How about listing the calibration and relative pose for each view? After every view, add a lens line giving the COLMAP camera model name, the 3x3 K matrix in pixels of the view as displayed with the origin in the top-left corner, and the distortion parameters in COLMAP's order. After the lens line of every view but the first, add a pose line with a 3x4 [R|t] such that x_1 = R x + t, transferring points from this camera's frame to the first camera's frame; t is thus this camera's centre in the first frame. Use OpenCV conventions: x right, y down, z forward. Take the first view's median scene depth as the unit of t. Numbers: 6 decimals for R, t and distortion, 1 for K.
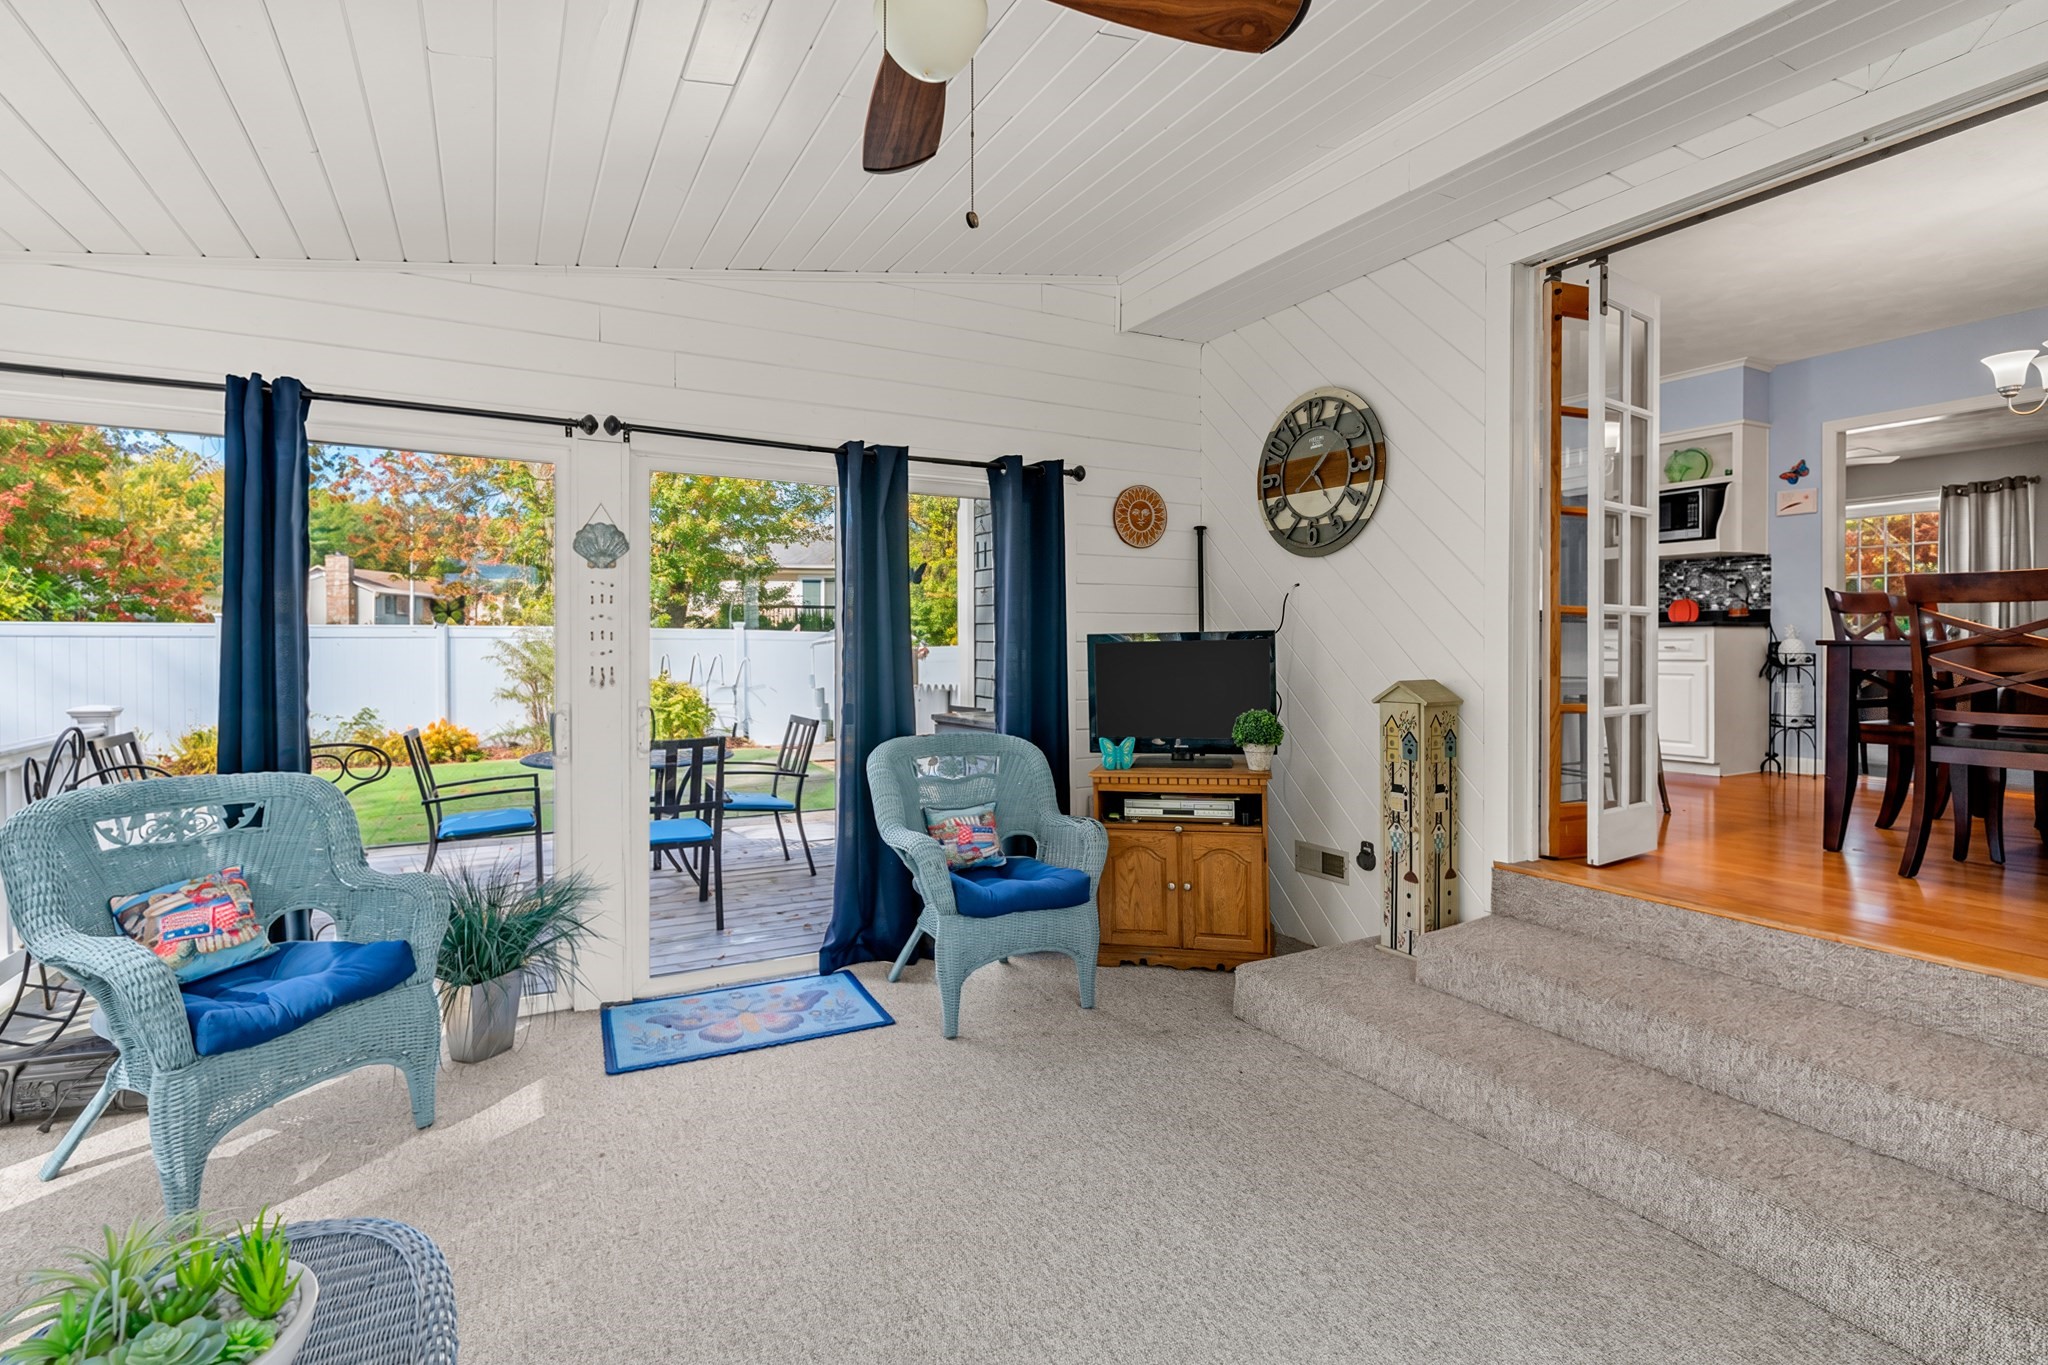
lens RADIAL K [[952.8, 0, 1022.4], [0, 952.8, 643.9], [0, 0, 1]] dist [-0.014942, 0.000202]
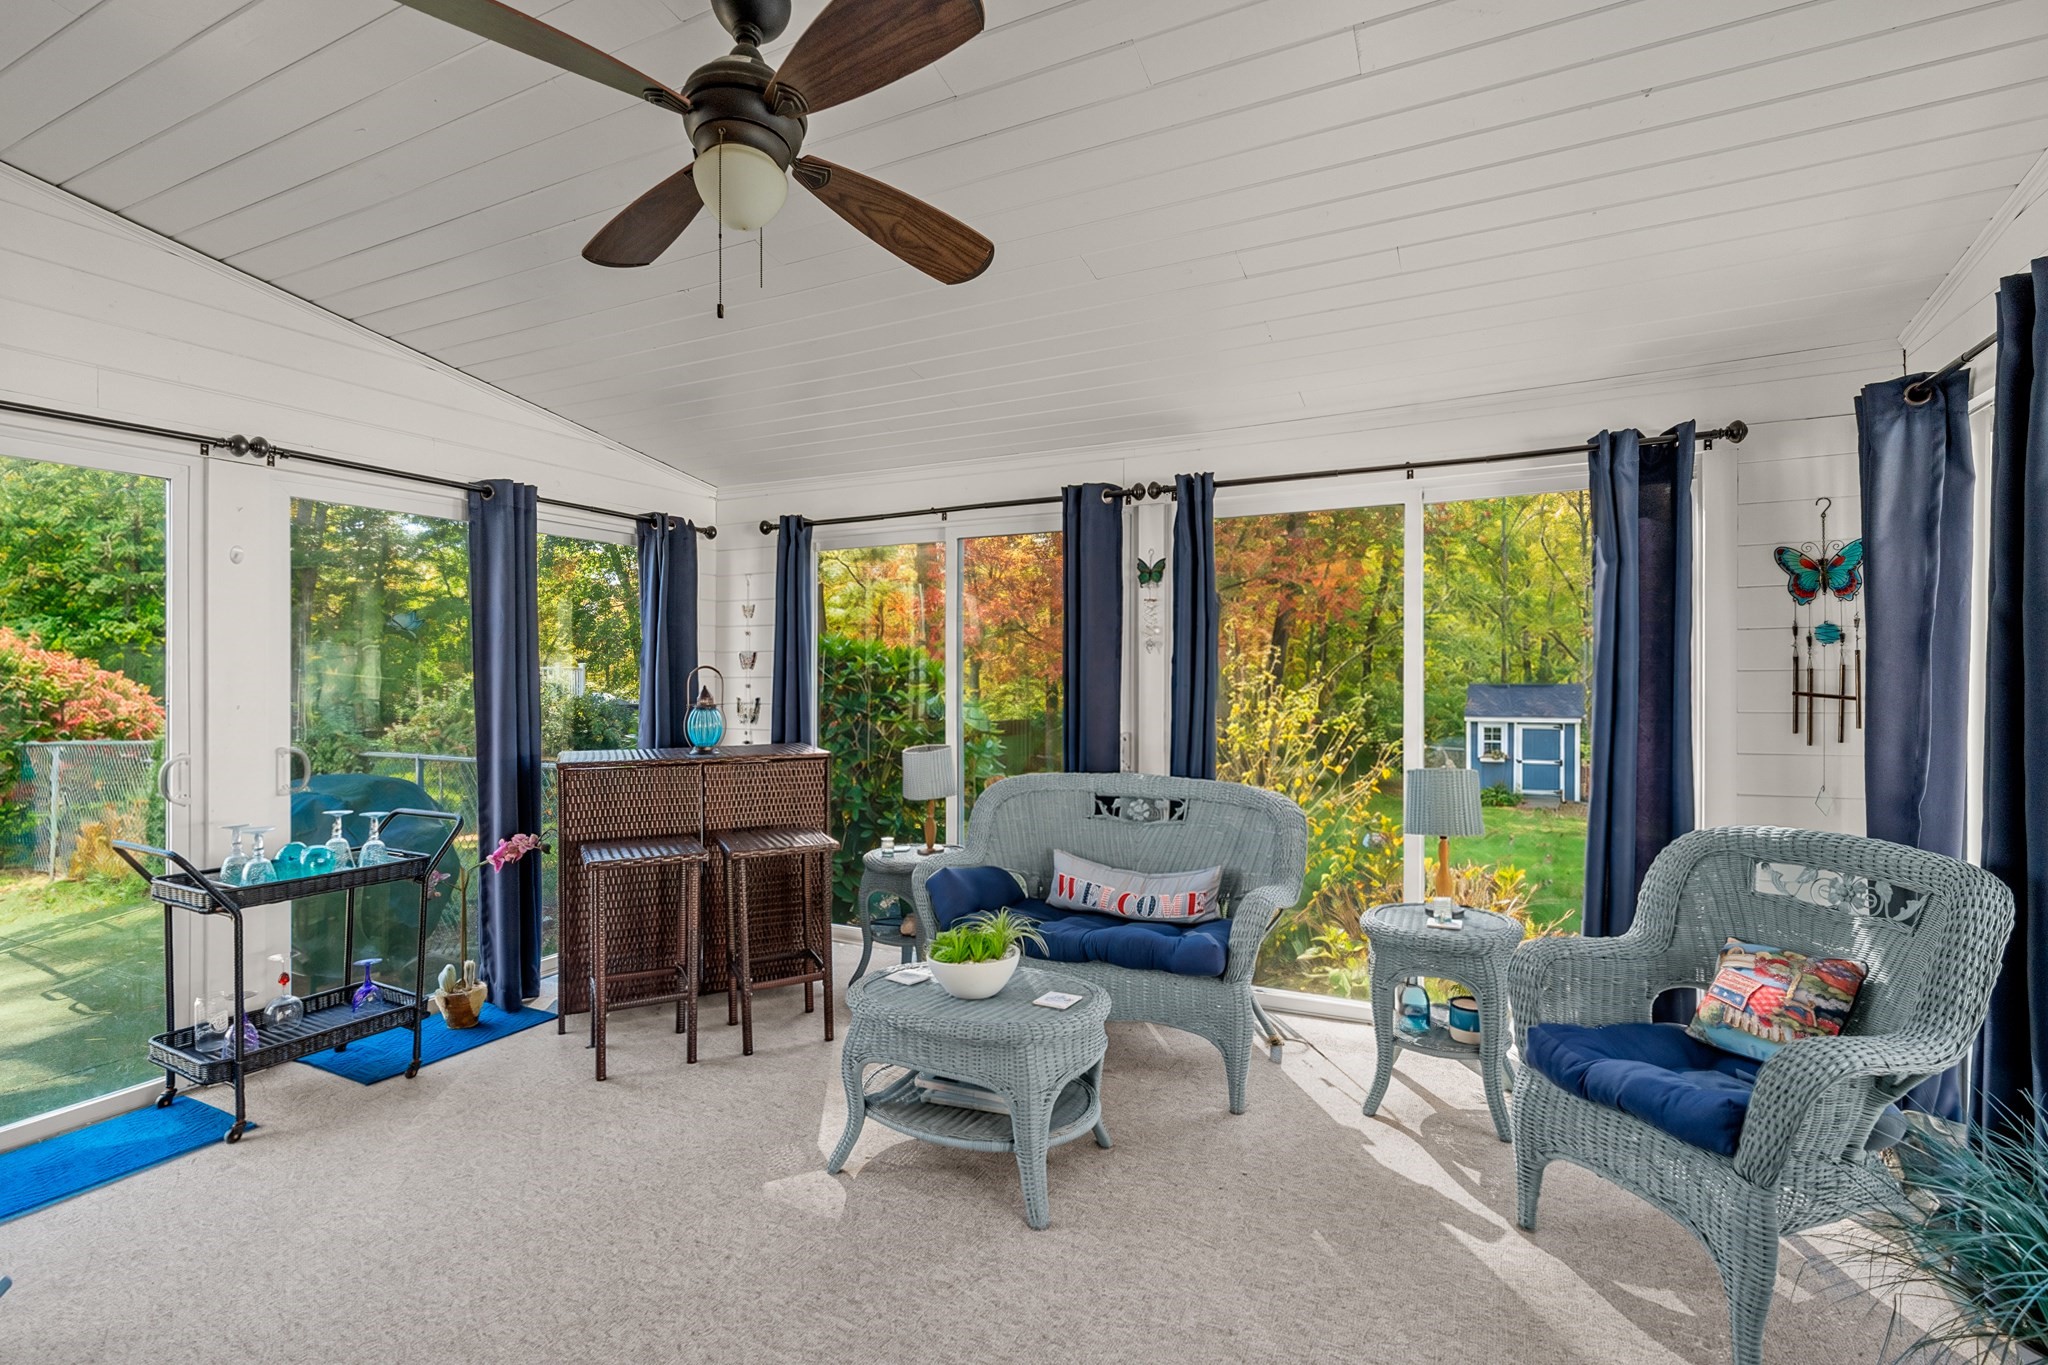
lens RADIAL K [[934.9, 0, 1020.6], [0, 934.9, 671.3], [0, 0, 1]] dist [-0.006679, 0.000643]
pose [[-0.815648, 0.002717, -0.578542, 0.117901], [0.007405, 0.999956, -0.005743, -0.002878], [0.578501, -0.008968, -0.815632, 0.854800]]
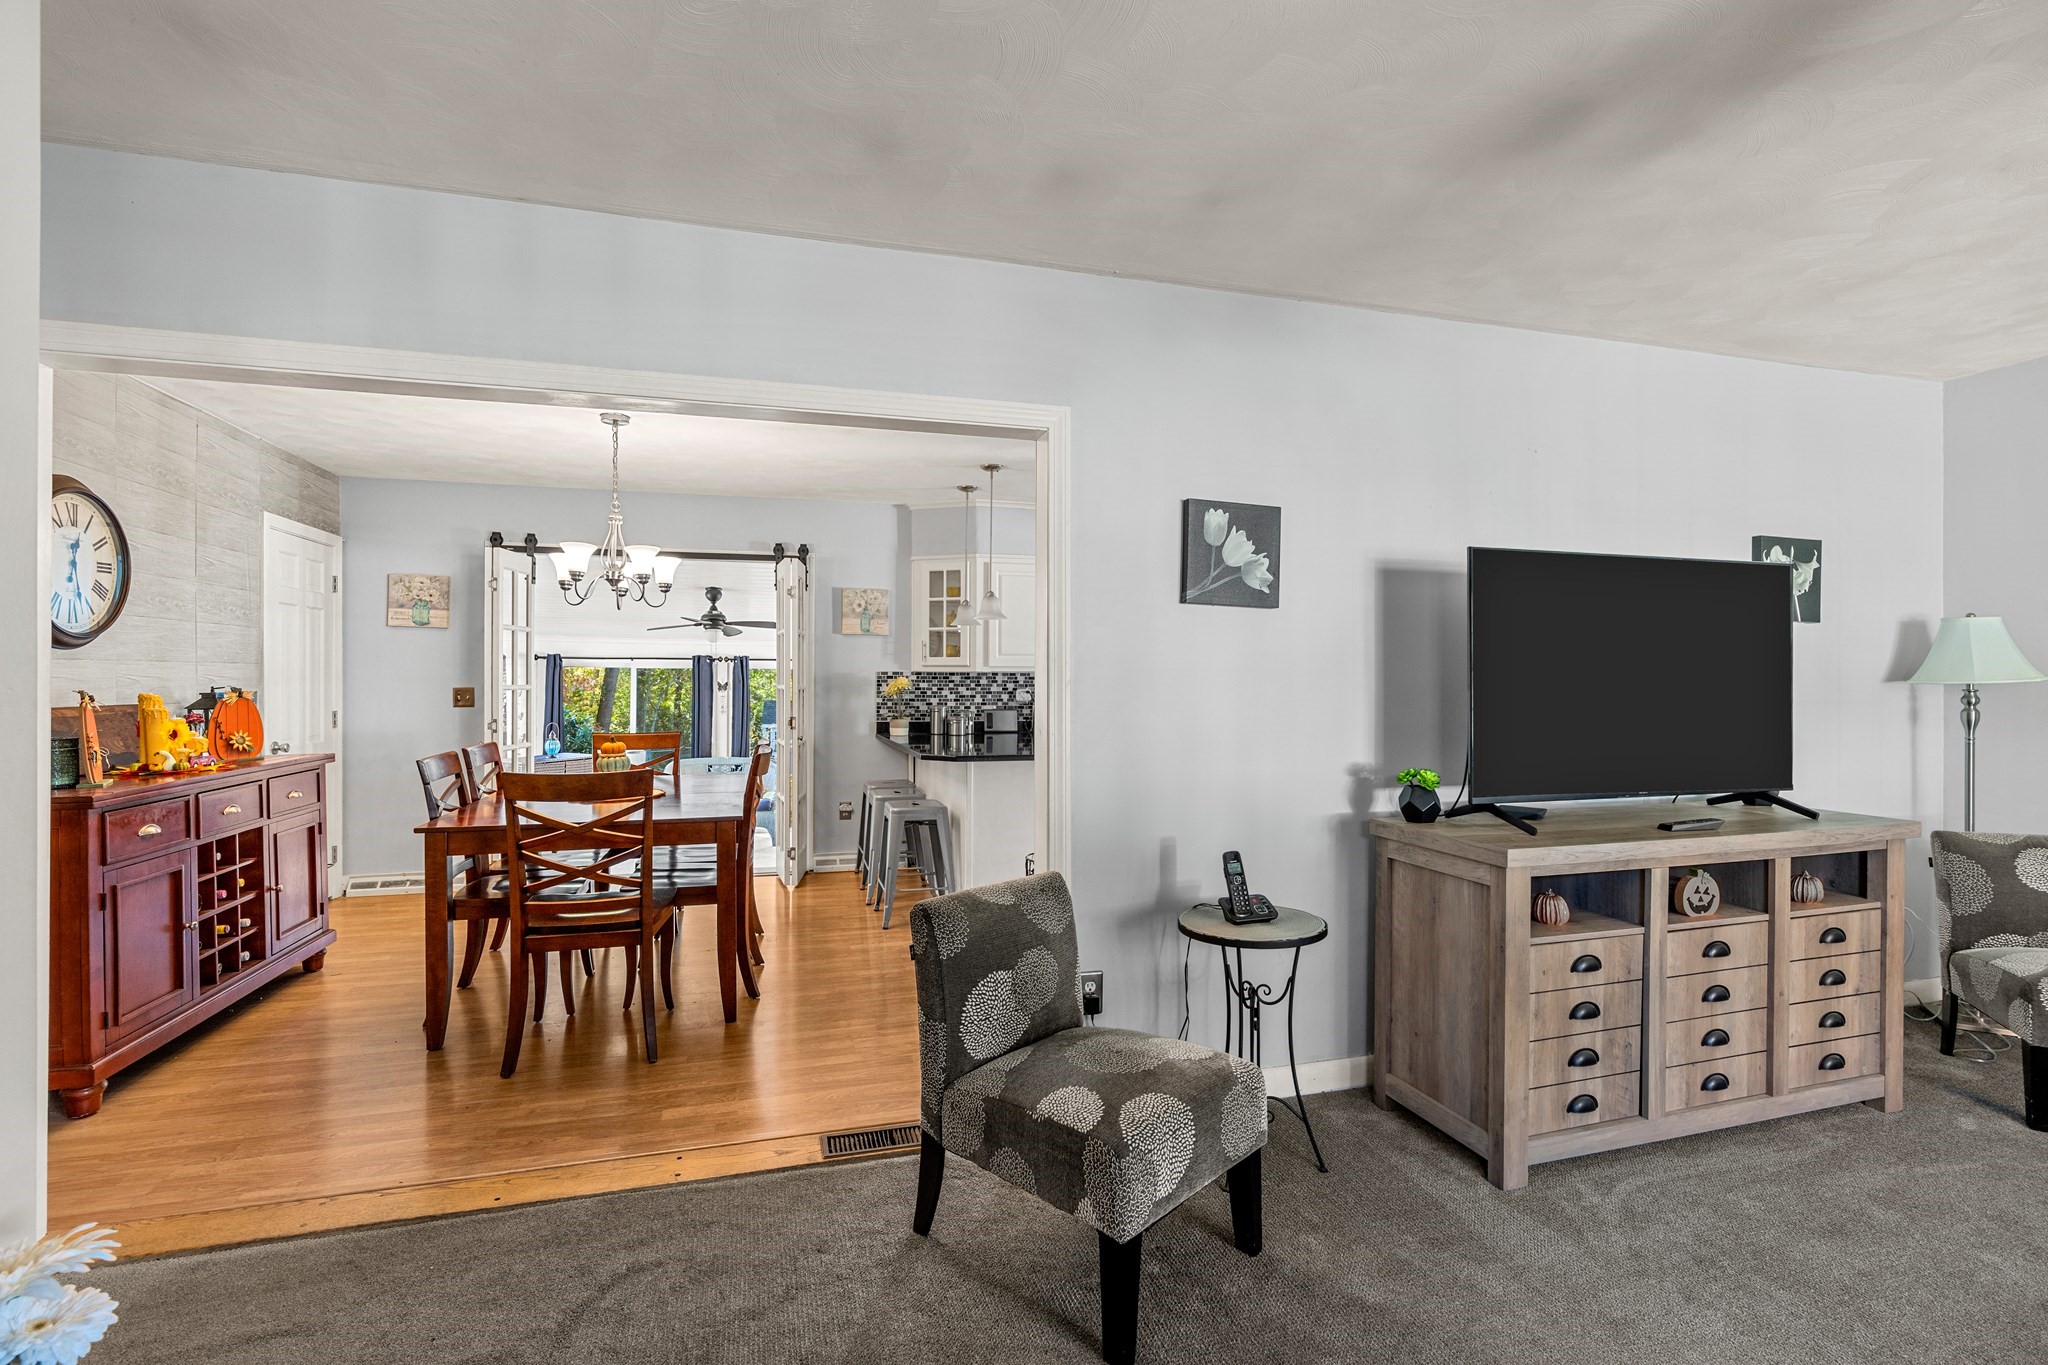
lens RADIAL K [[934.9, 0, 1020.6], [0, 934.9, 671.3], [0, 0, 1]] dist [-0.006679, 0.000643]
pose [[-0.219324, -0.011163, -0.975588, 2.108940], [-0.000794, 0.999936, -0.011263, -0.135511], [0.975652, -0.001695, -0.219319, 1.673103]]
